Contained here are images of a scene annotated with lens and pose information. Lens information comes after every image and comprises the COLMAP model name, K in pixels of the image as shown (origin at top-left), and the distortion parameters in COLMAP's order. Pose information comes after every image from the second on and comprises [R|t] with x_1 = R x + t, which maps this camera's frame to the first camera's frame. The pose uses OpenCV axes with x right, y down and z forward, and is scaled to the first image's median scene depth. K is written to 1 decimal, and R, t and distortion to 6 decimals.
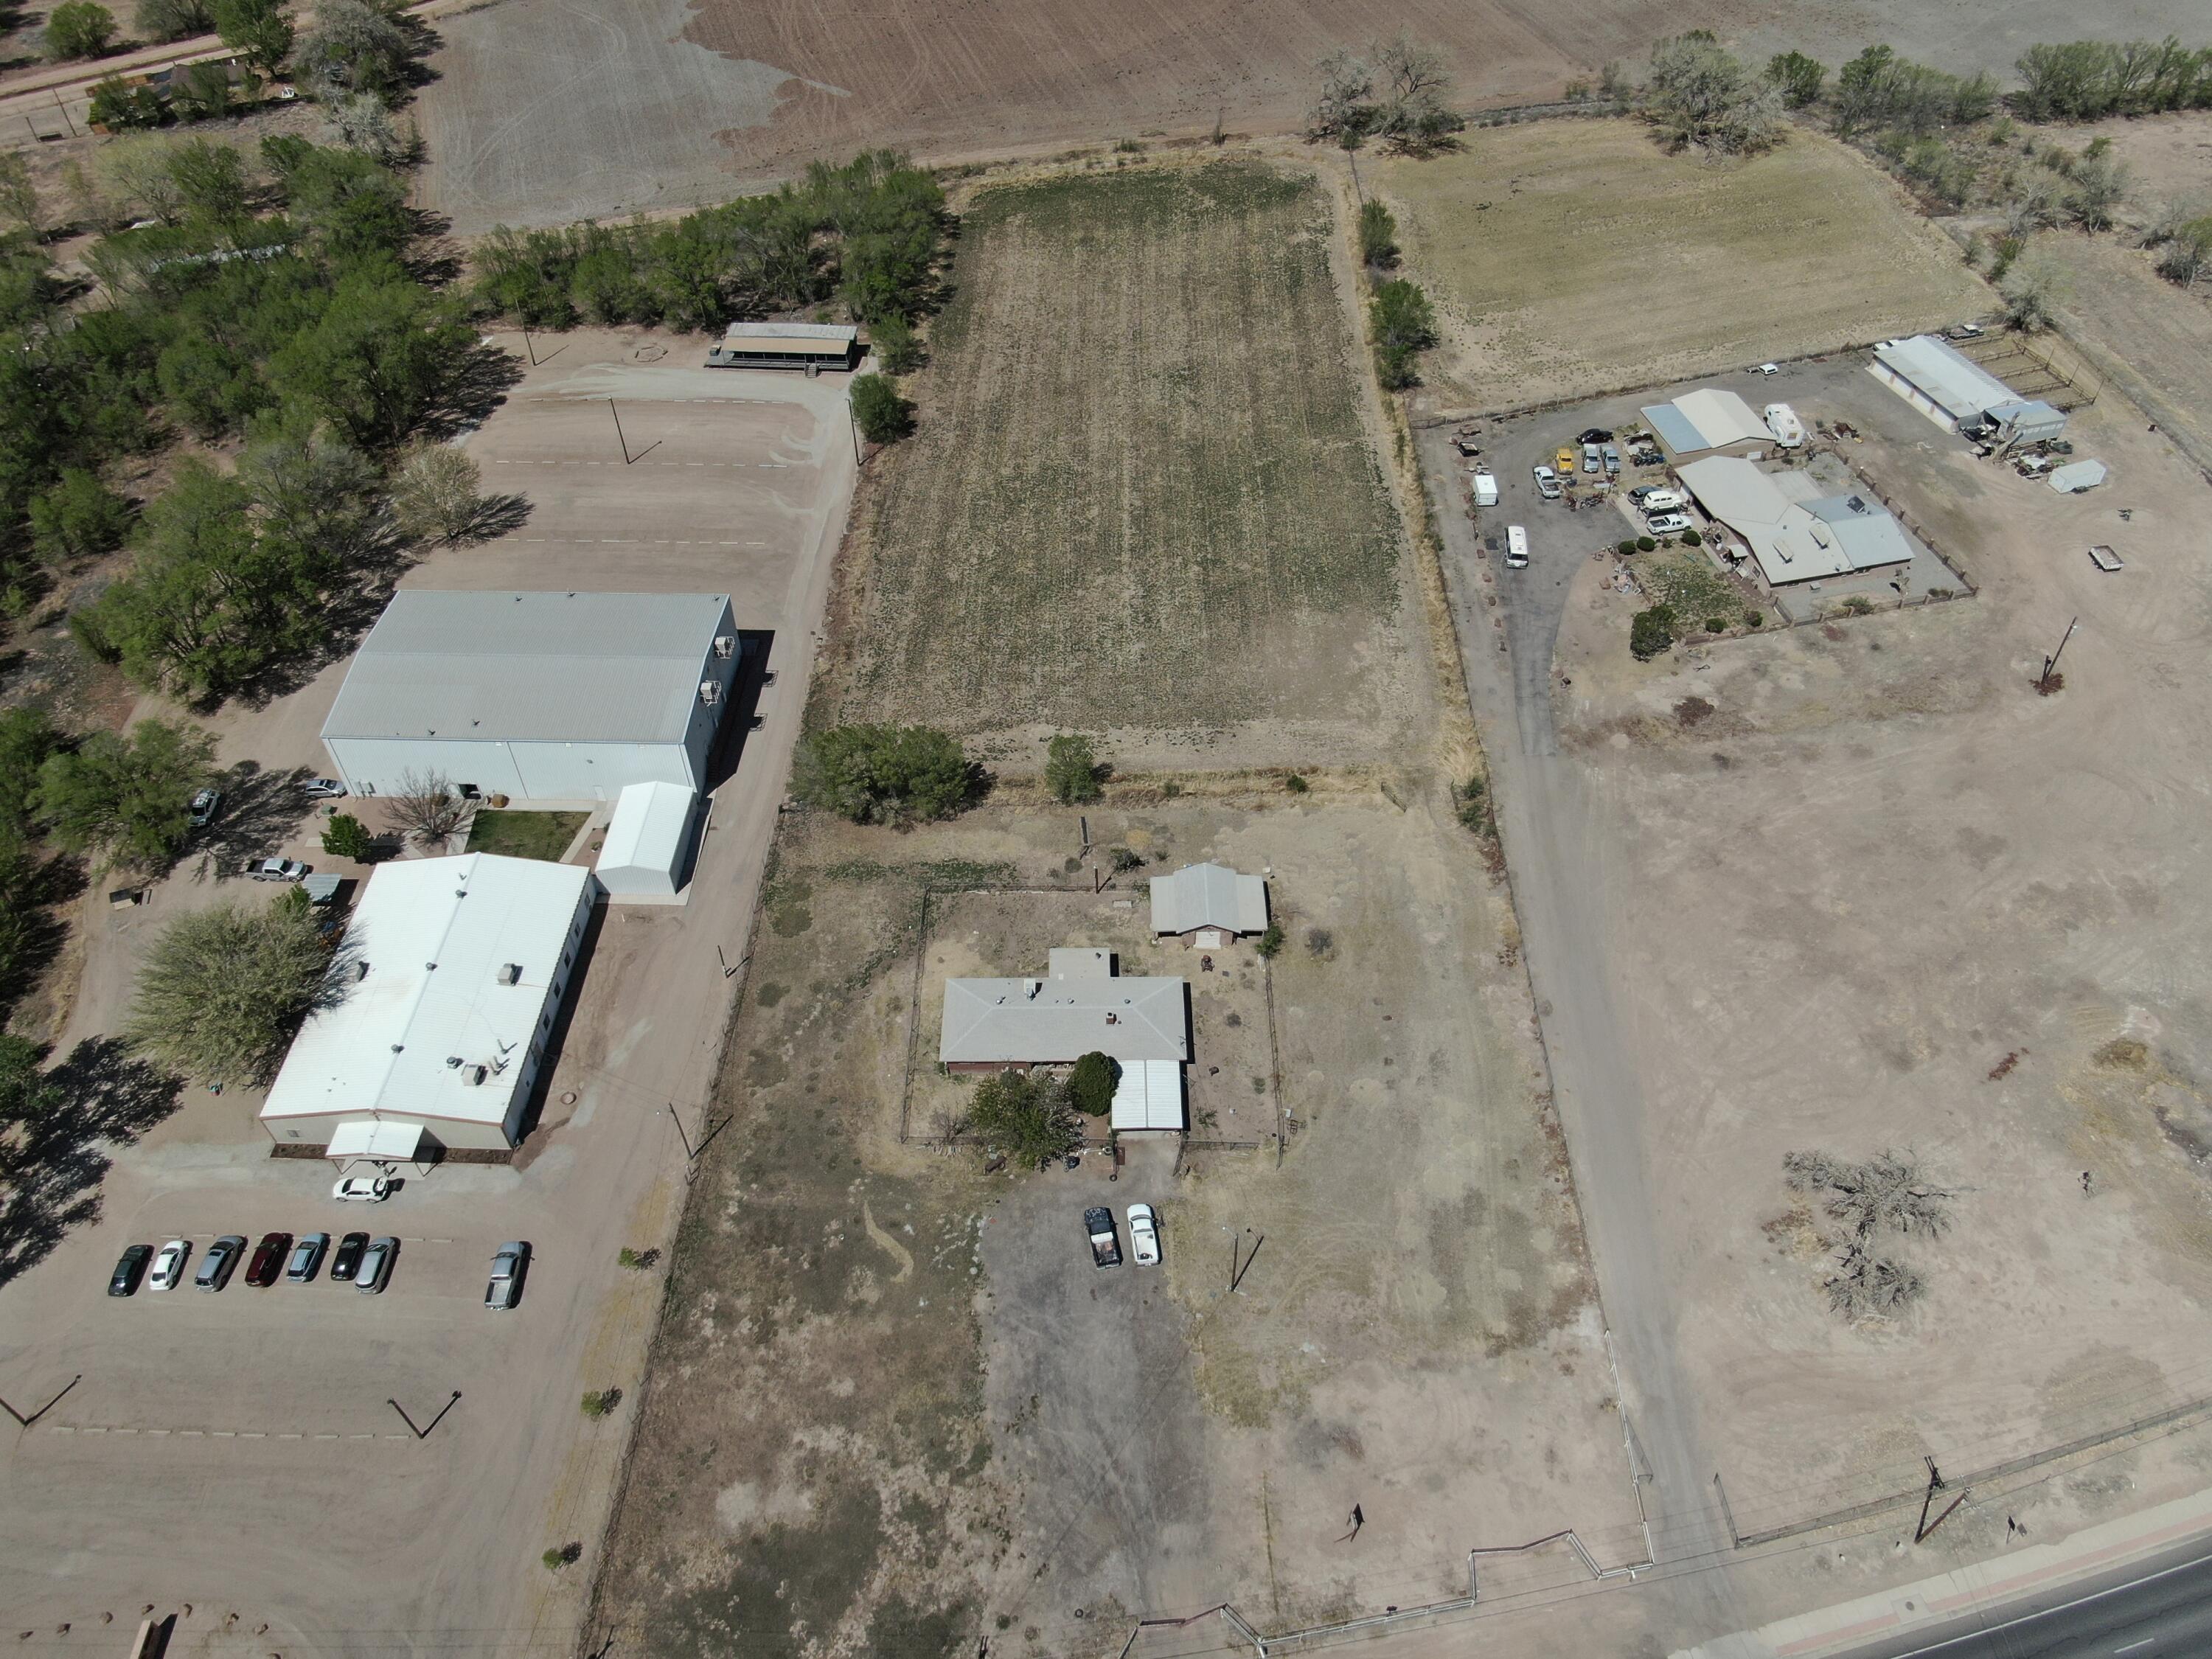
lens RADIAL K [[1590.9, 0, 1099.1], [0, 1590.9, 835.2], [0, 0, 1]] dist [-0.021688, 0.013539]
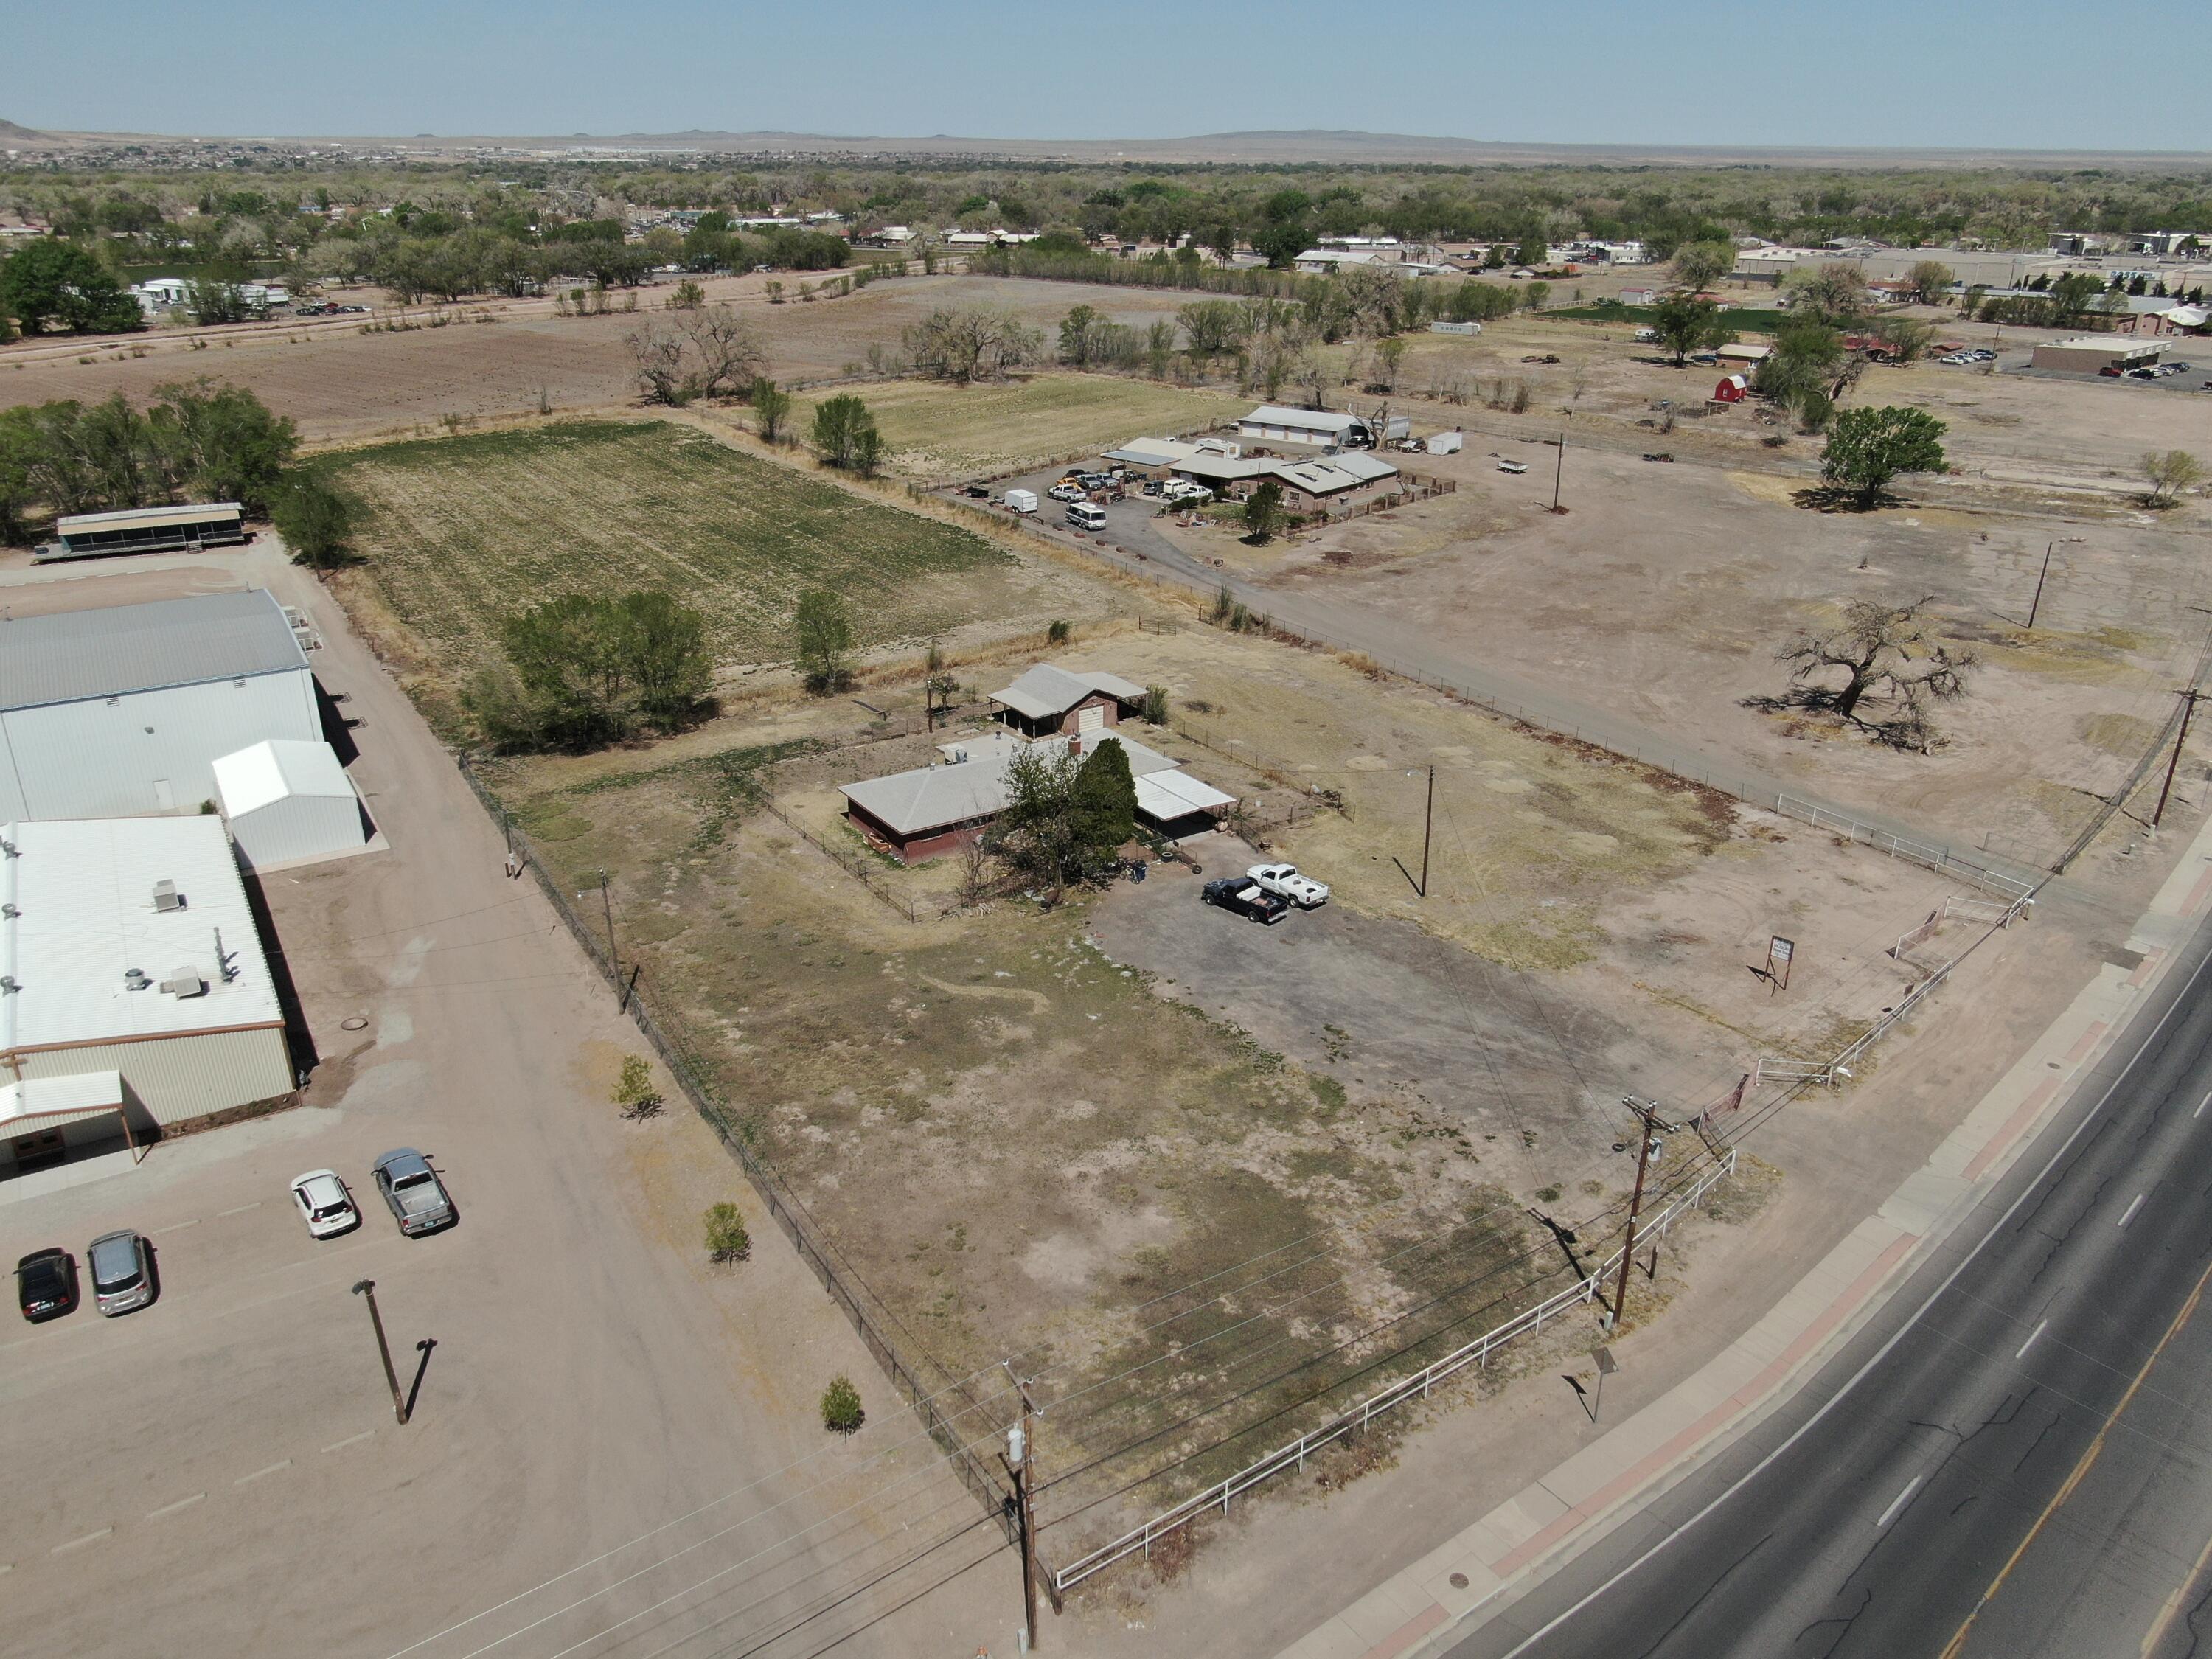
lens RADIAL K [[1590.9, 0, 1099.1], [0, 1590.9, 835.2], [0, 0, 1]] dist [-0.021688, 0.013539]
pose [[0.829071, -0.209083, 0.518581, -0.375997], [0.395407, 0.874990, -0.279369, 0.357479], [-0.395342, 0.436667, 0.808101, 0.376111]]
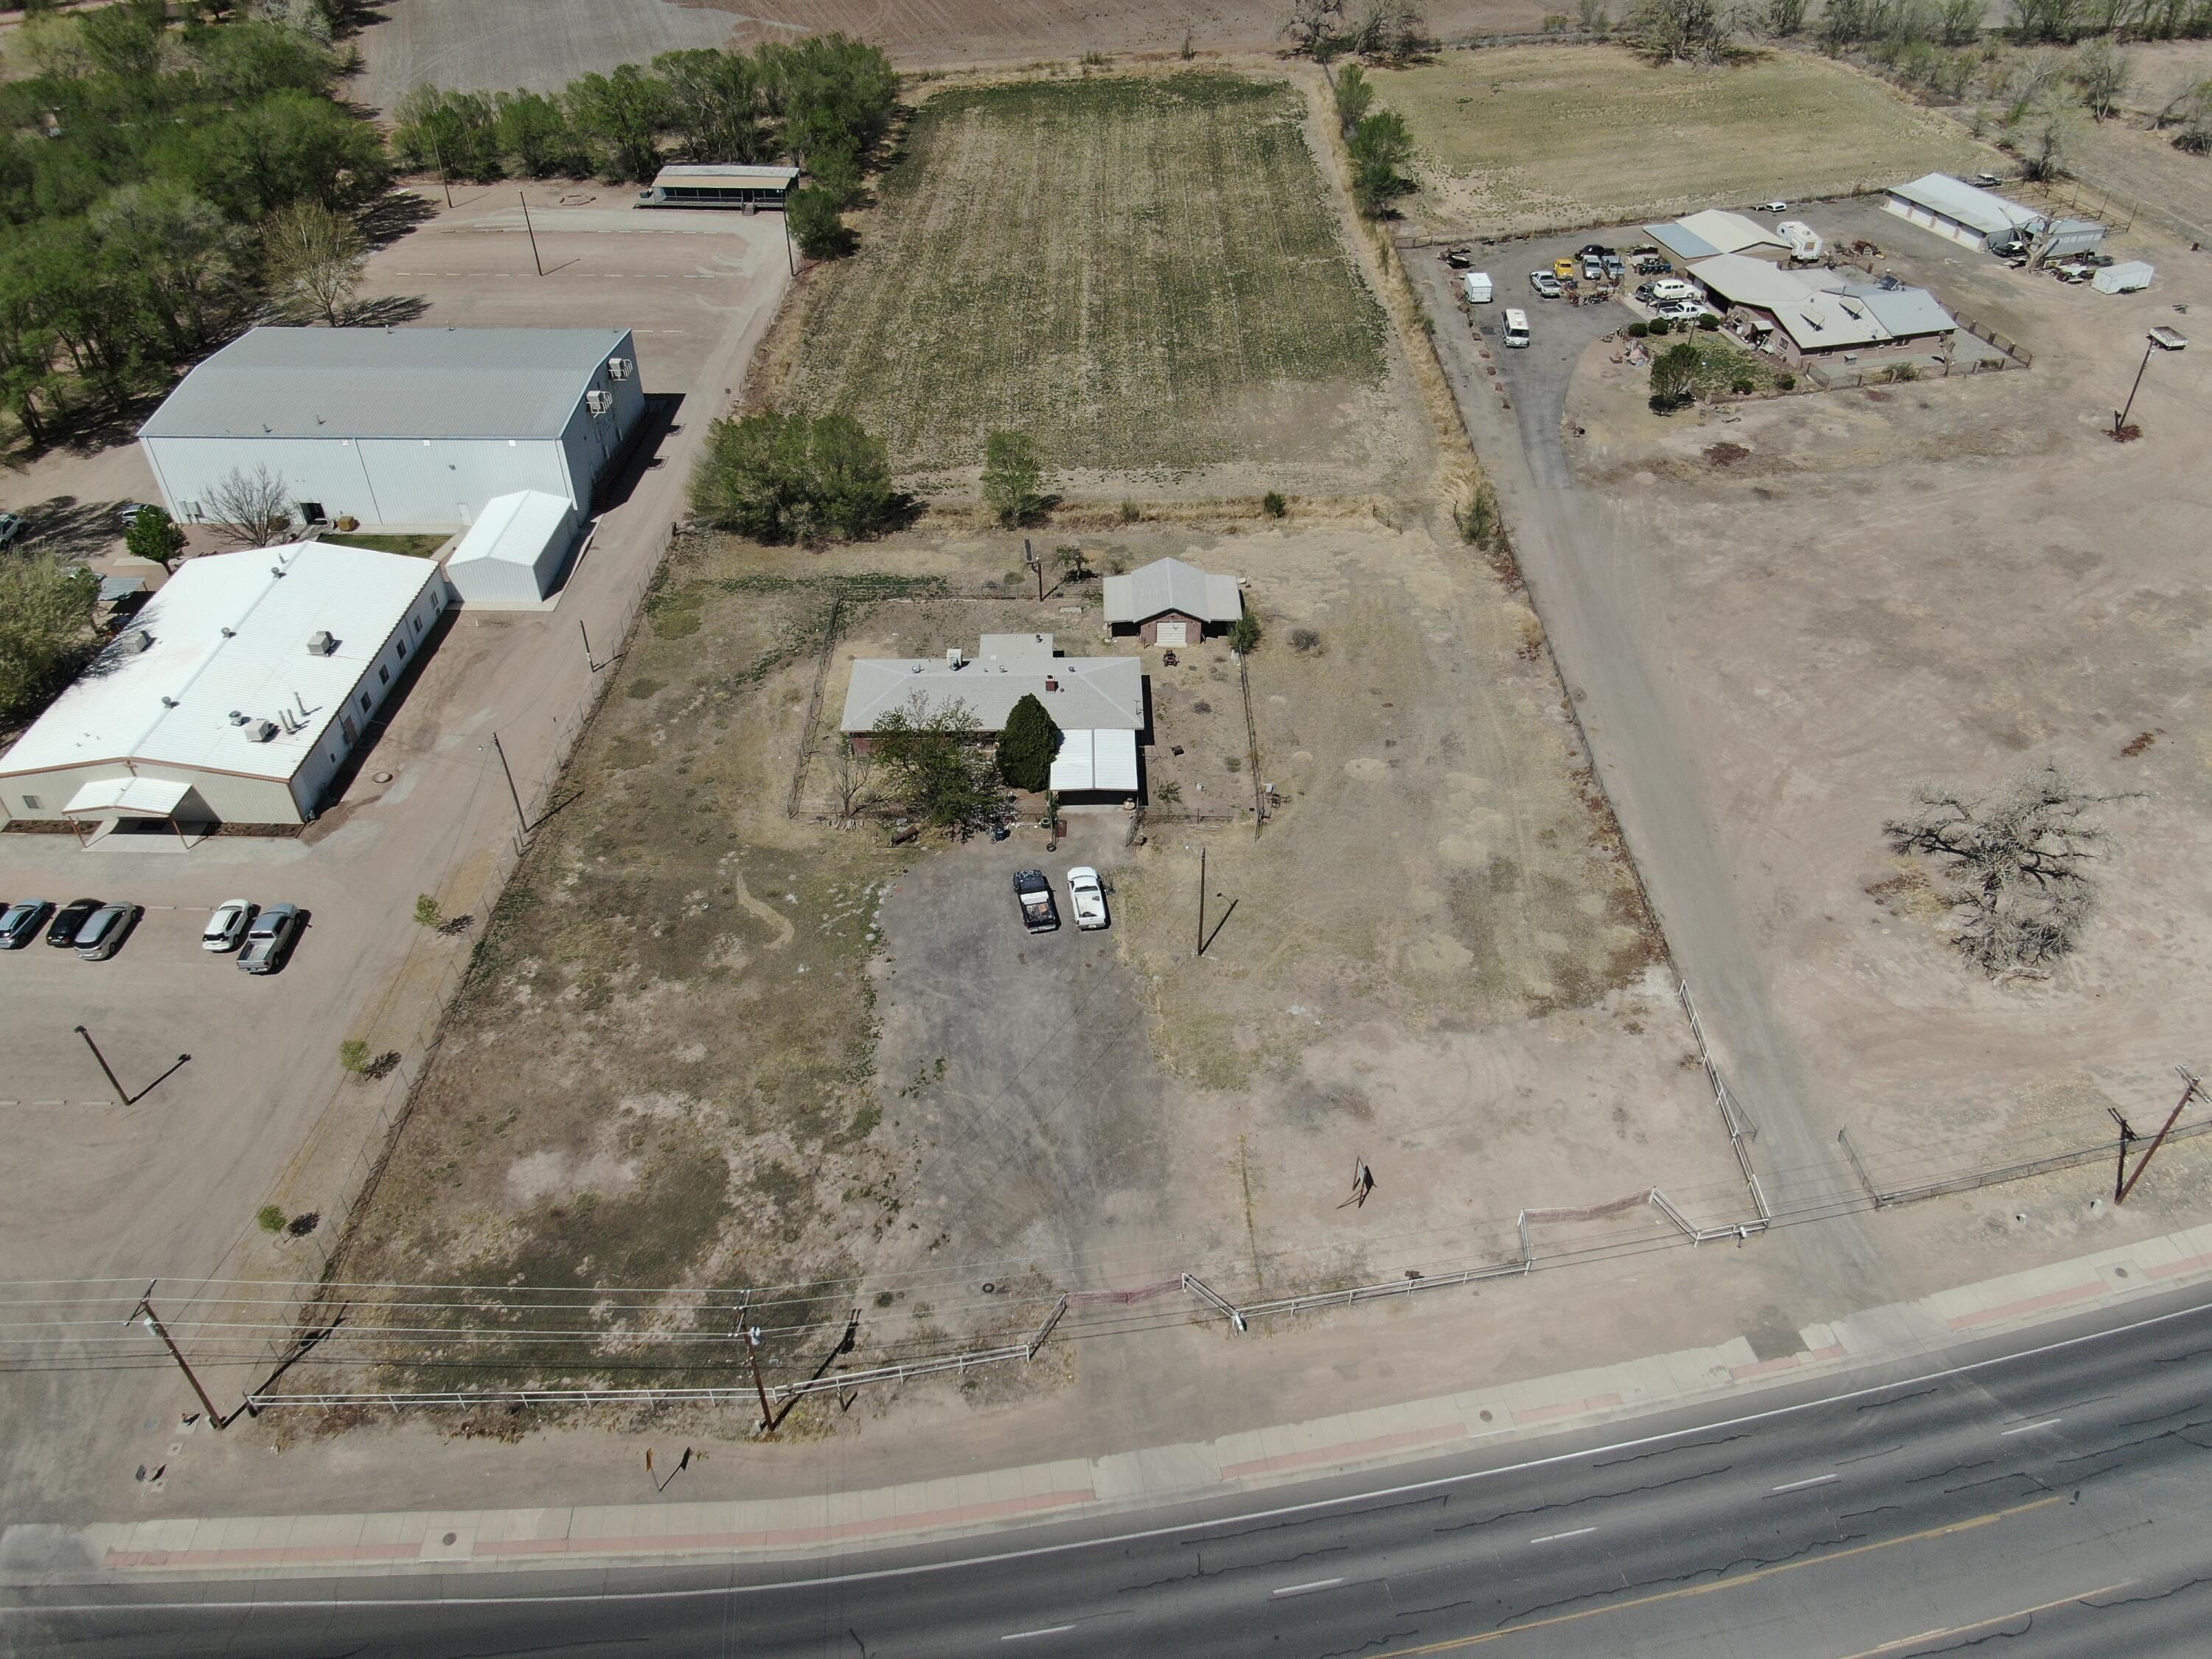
lens RADIAL K [[1590.9, 0, 1099.1], [0, 1590.9, 835.2], [0, 0, 1]] dist [-0.021688, 0.013539]
pose [[0.999968, -0.001405, 0.007895, 0.024503], [0.002337, 0.992864, -0.119232, 0.278984], [-0.007671, 0.119247, 0.992835, 0.187175]]
